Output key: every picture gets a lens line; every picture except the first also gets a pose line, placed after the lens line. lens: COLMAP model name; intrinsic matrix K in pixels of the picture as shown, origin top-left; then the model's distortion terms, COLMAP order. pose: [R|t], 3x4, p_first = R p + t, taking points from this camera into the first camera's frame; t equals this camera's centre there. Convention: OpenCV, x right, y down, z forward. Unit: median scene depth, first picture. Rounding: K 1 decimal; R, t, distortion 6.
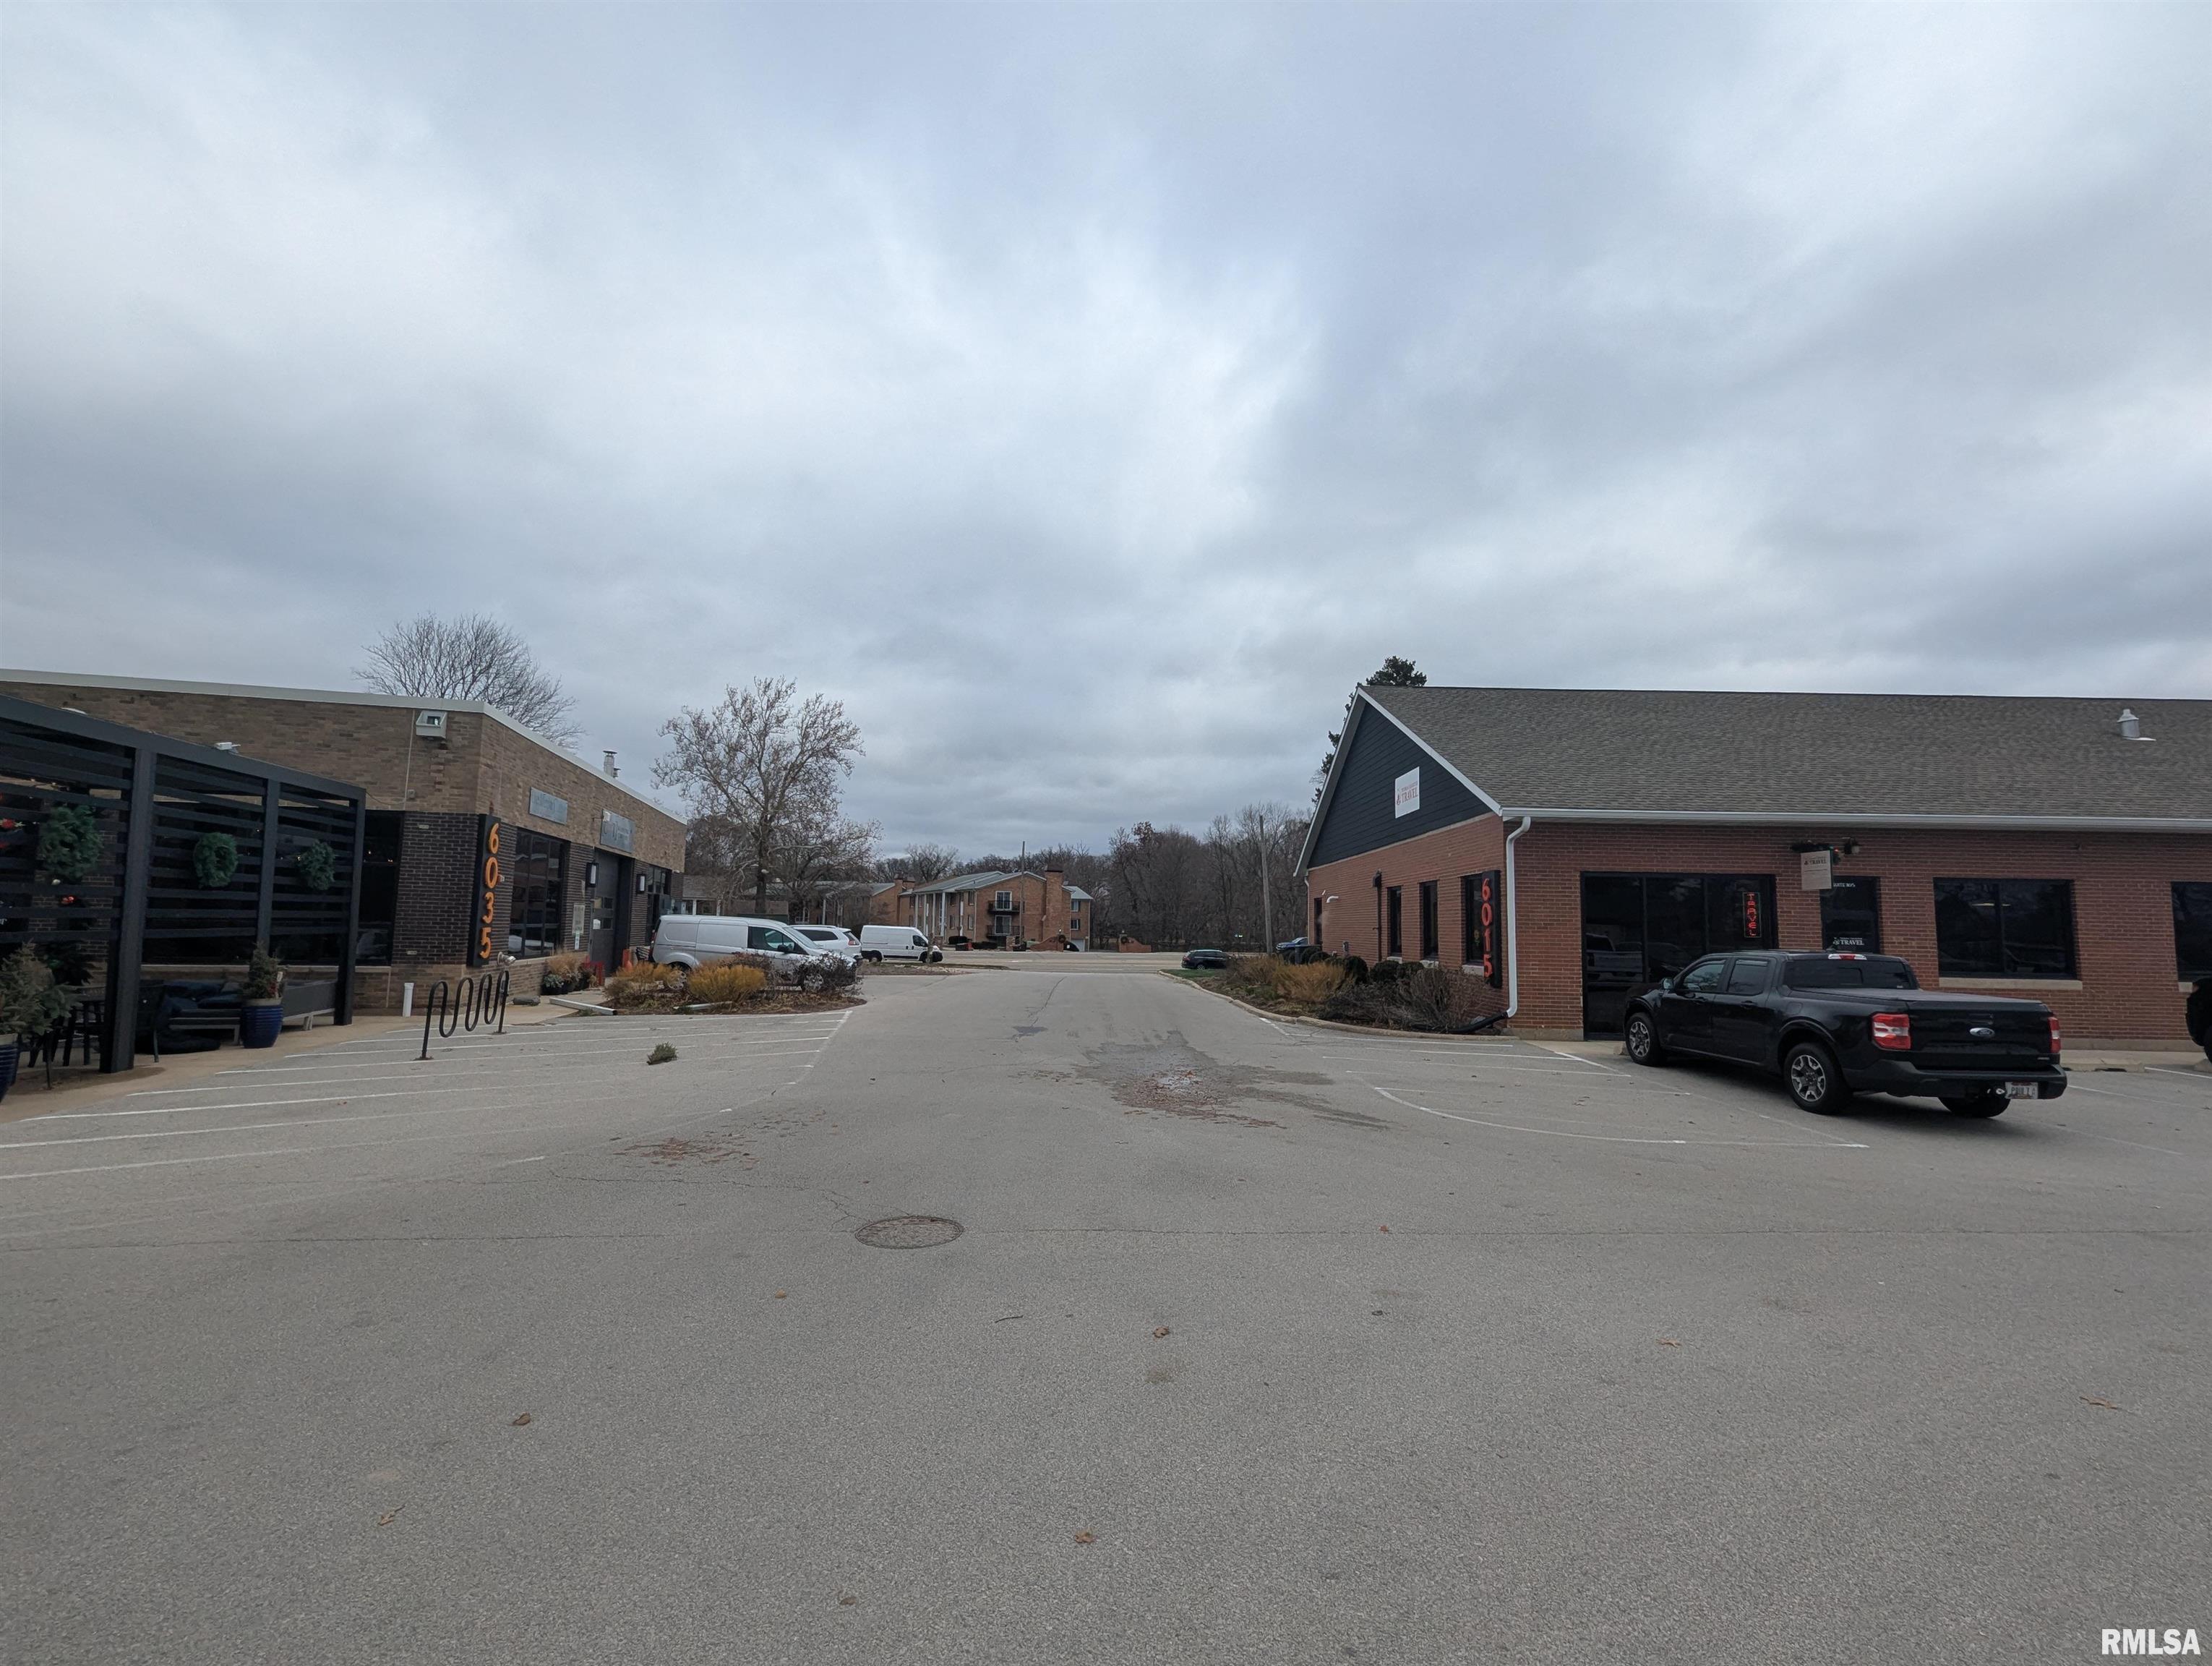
lens RADIAL K [[920.8, 0, 1112.5], [0, 920.8, 845.9], [0, 0, 1]] dist [0.002501, 0.000071]
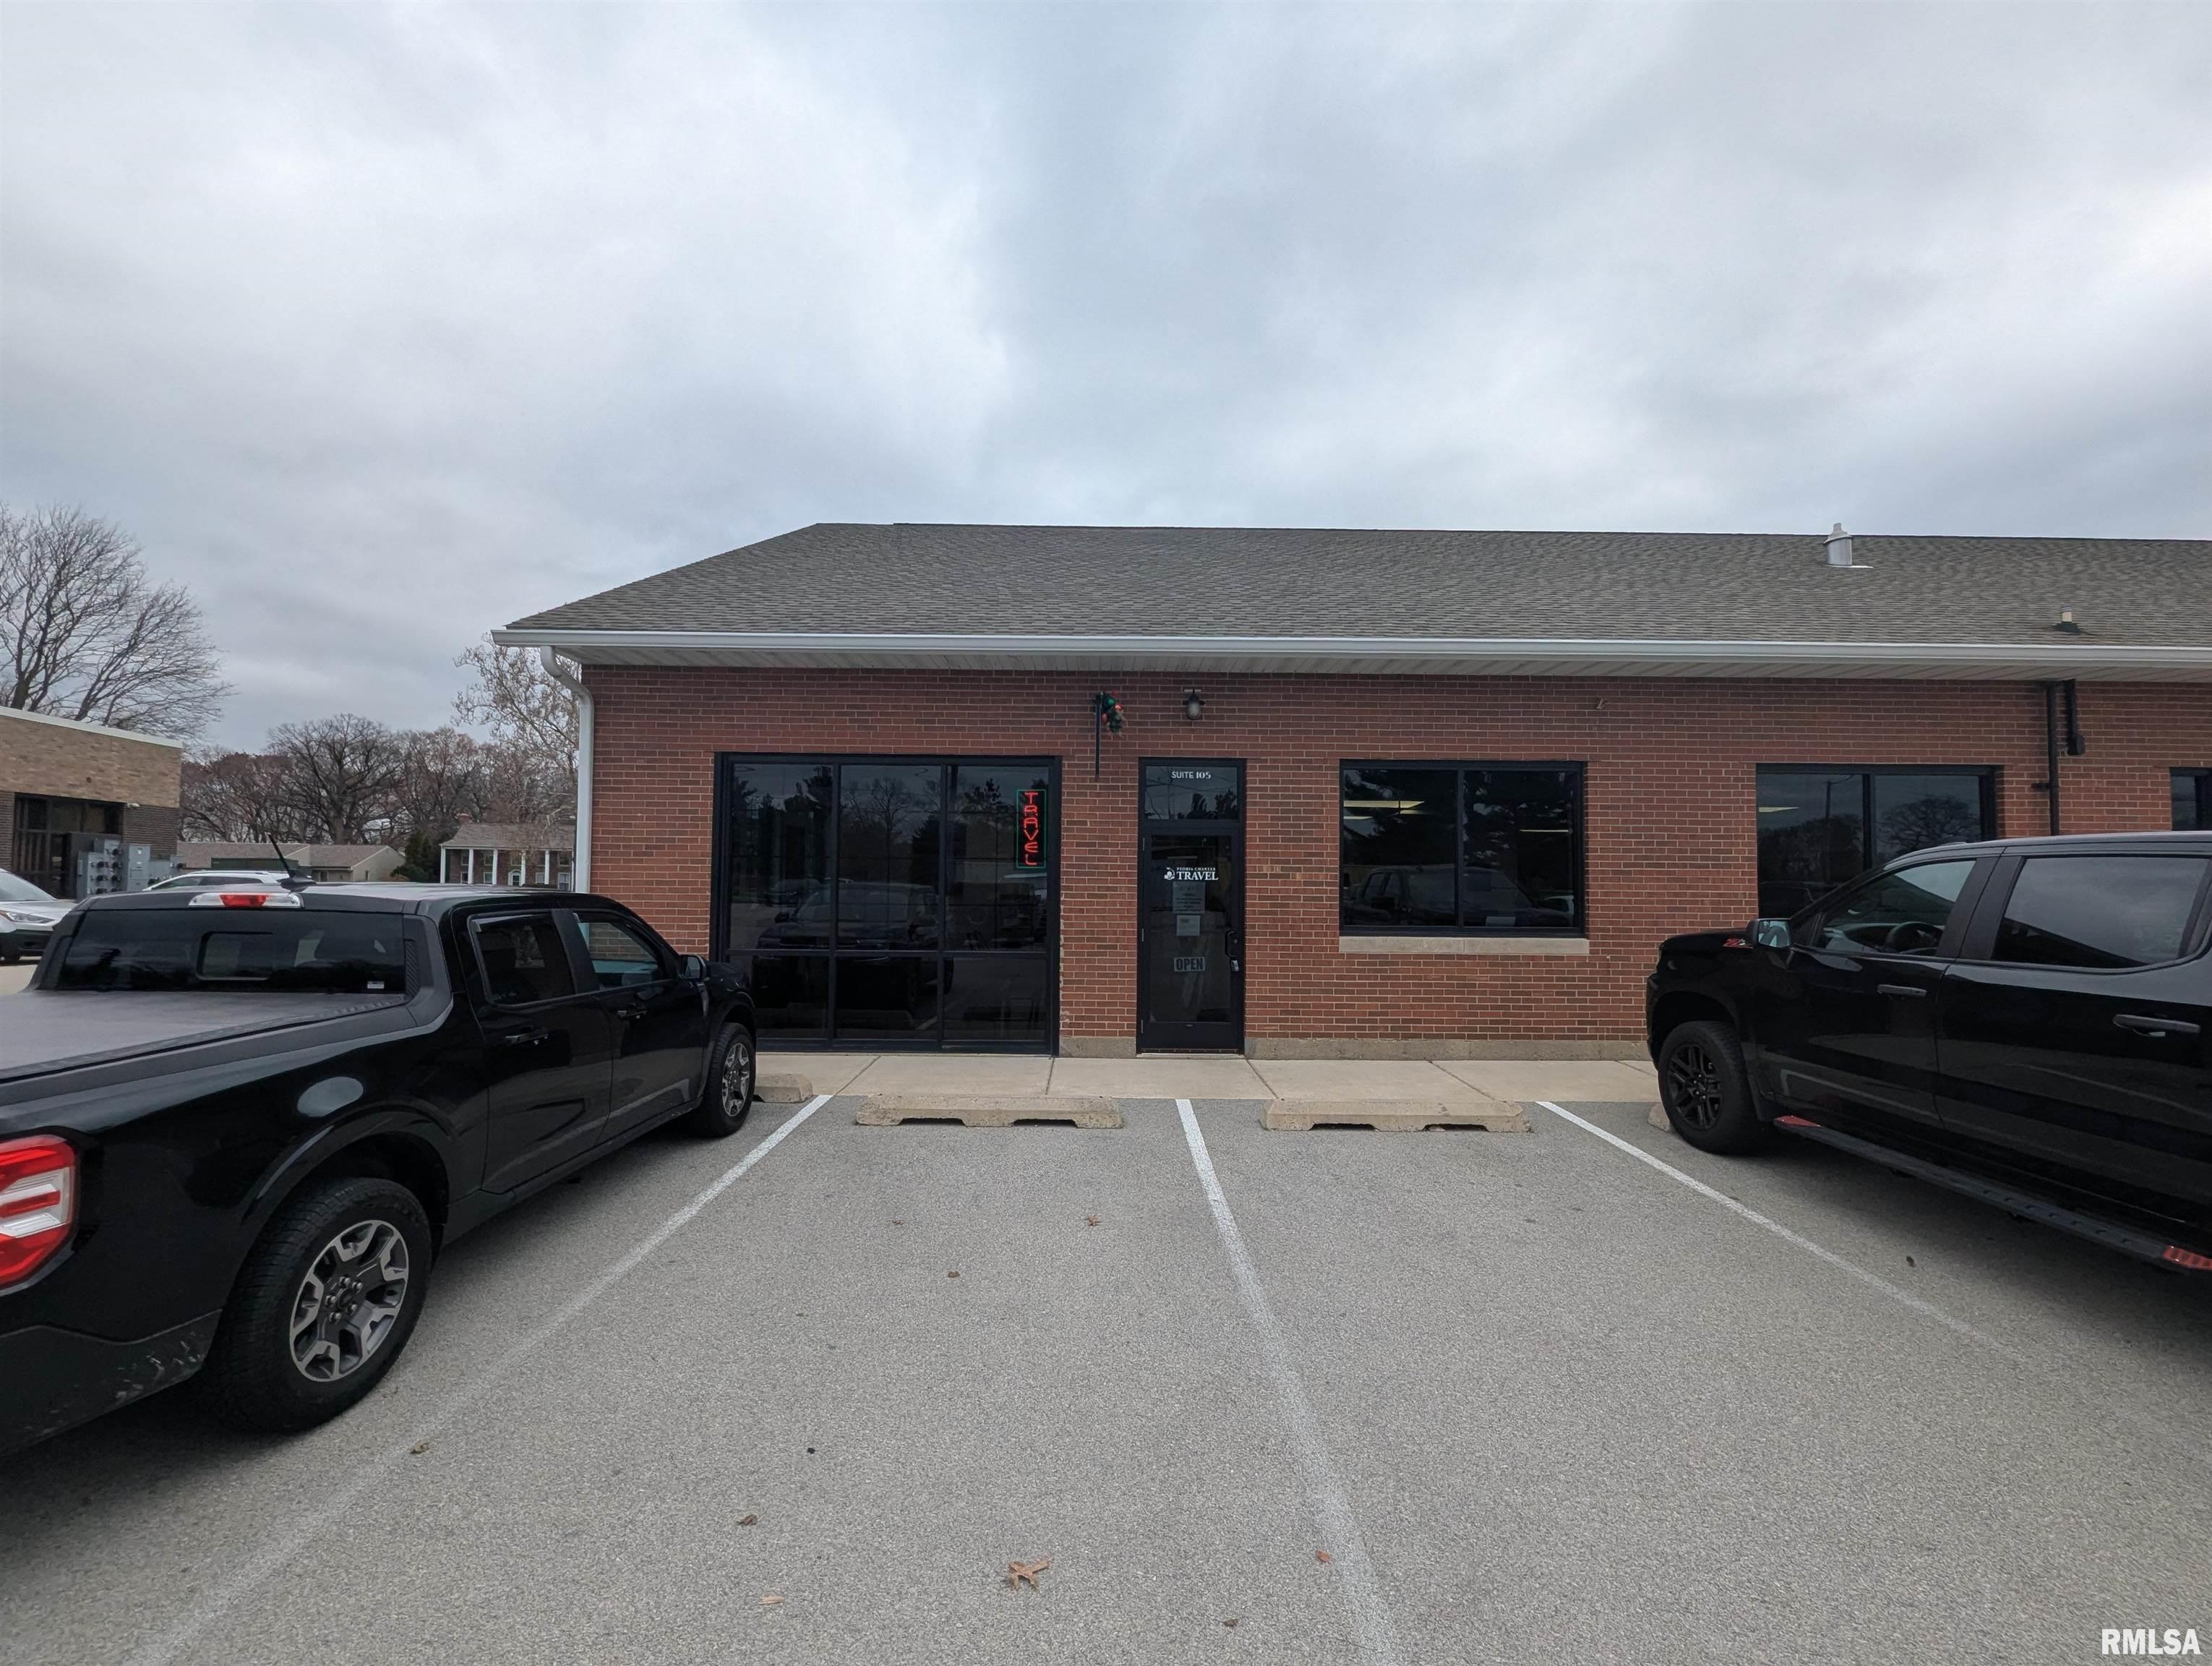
lens RADIAL K [[920.8, 0, 1112.5], [0, 920.8, 845.9], [0, 0, 1]] dist [0.002501, 0.000071]
pose [[0.999973, -0.006595, 0.003168, 0.742842], [0.006412, 0.998483, 0.054686, 0.054663], [-0.003524, -0.054664, 0.998499, 0.430161]]
